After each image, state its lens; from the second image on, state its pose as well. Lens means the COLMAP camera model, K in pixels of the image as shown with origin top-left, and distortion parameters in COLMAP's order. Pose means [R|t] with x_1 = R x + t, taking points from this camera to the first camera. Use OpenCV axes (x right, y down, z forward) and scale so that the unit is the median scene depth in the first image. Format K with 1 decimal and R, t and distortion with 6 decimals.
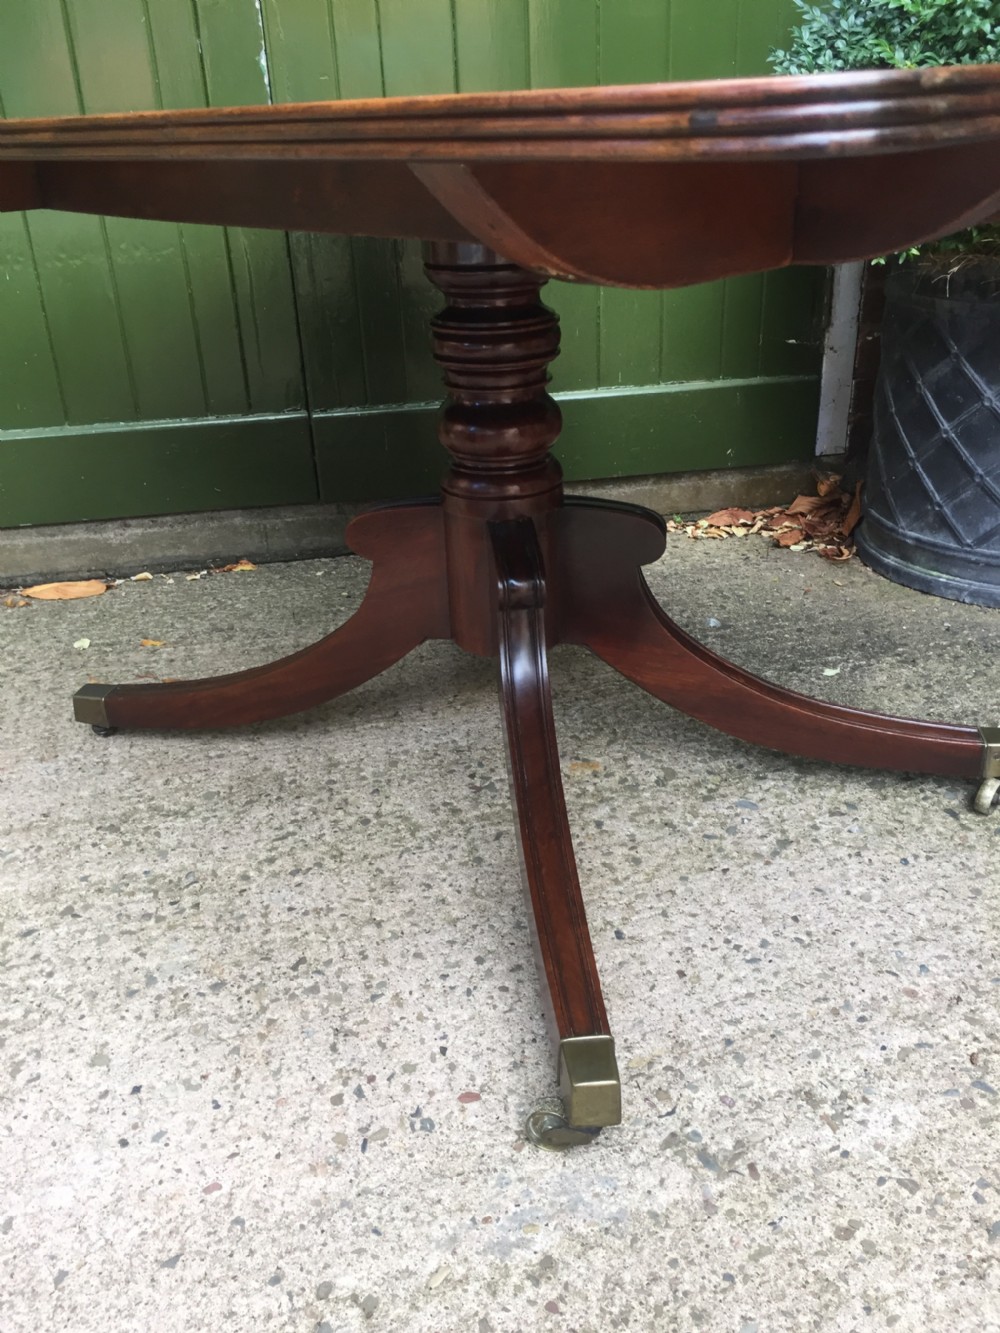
lens RADIAL K [[1134.0, 0, 496.6], [0, 1134.0, 674.5], [0, 0, 1]] dist [0.081649, -0.118081]
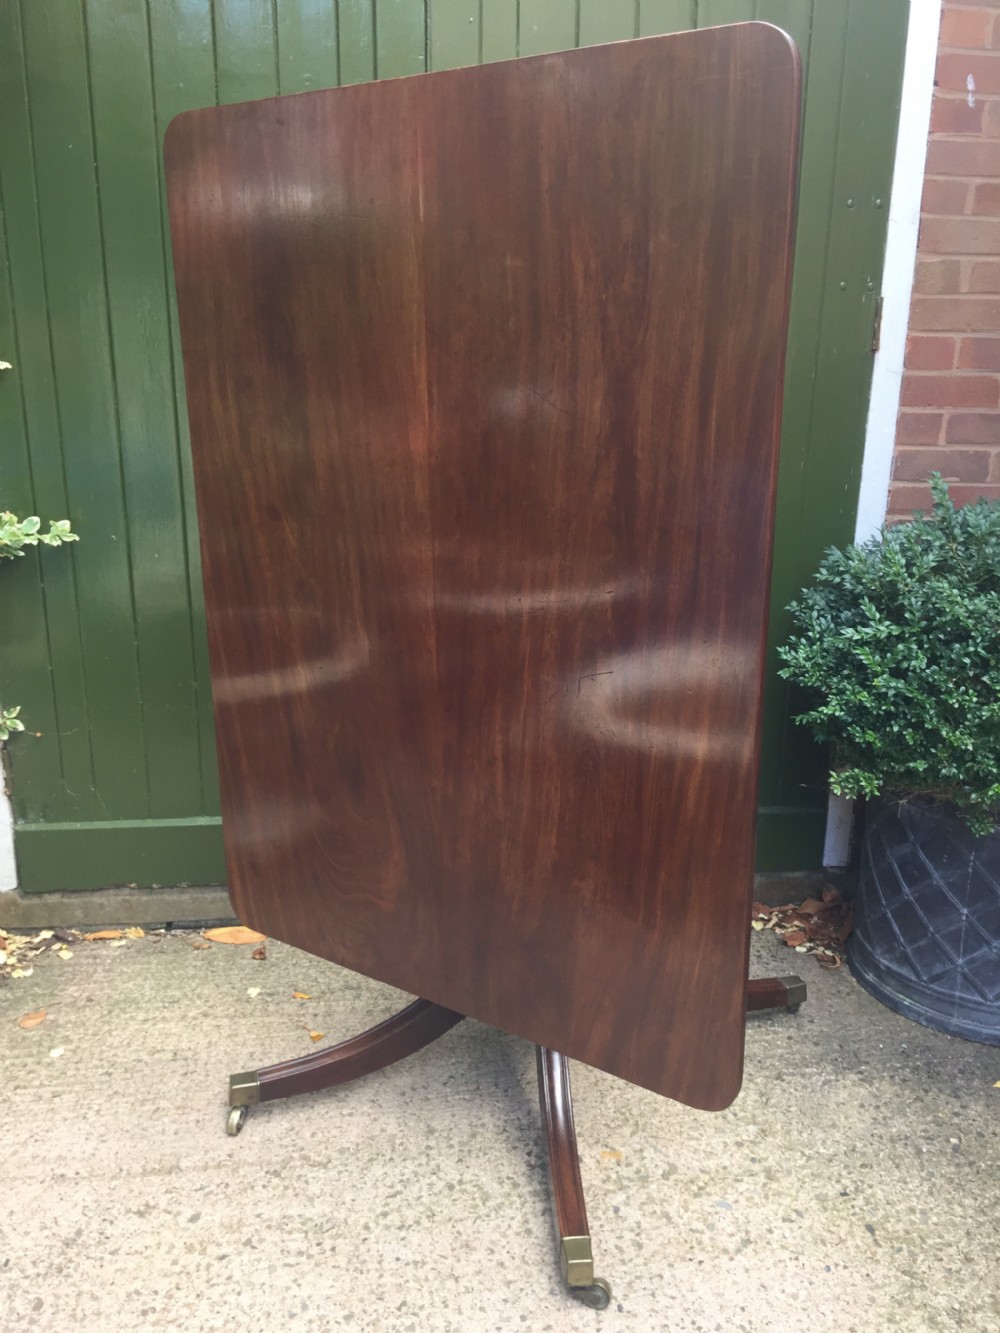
lens RADIAL K [[1134.0, 0, 499.4], [0, 1134.0, 682.3], [0, 0, 1]] dist [0.081649, -0.118081]
pose [[0.994564, 0.072435, -0.074799, 0.005212], [-0.083953, 0.982790, -0.164546, -0.273802], [0.061593, 0.169932, 0.983529, -0.534115]]
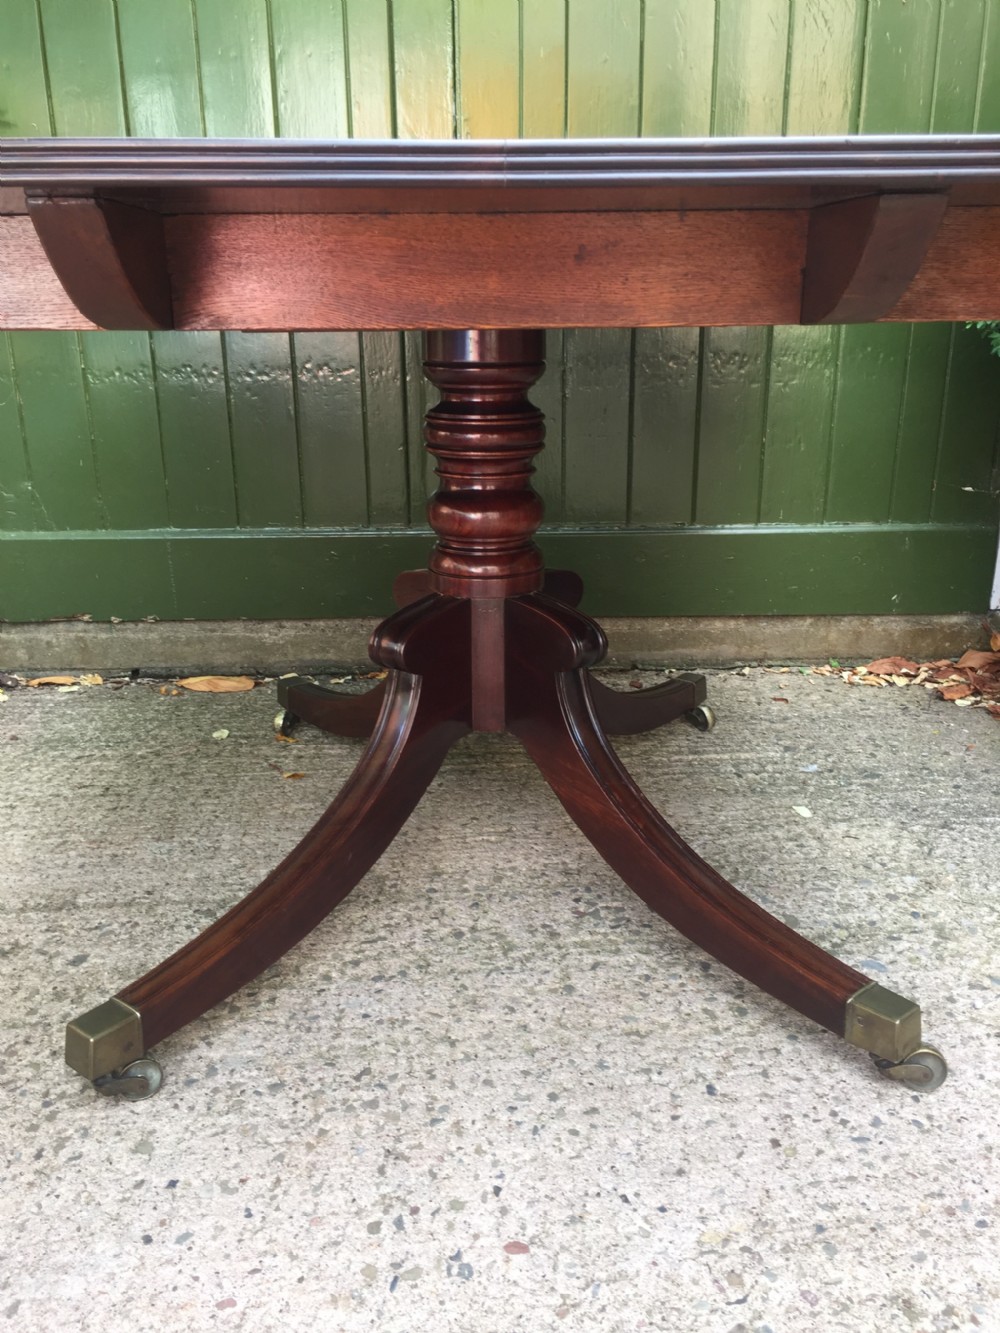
lens RADIAL K [[1134.0, 0, 502.7], [0, 1134.0, 670.8], [0, 0, 1]] dist [0.081649, -0.118081]
pose [[0.985620, 0.079890, -0.148900, 0.048447], [-0.098548, 0.987569, -0.122459, 0.025380], [0.137265, 0.135372, 0.981240, 0.038874]]
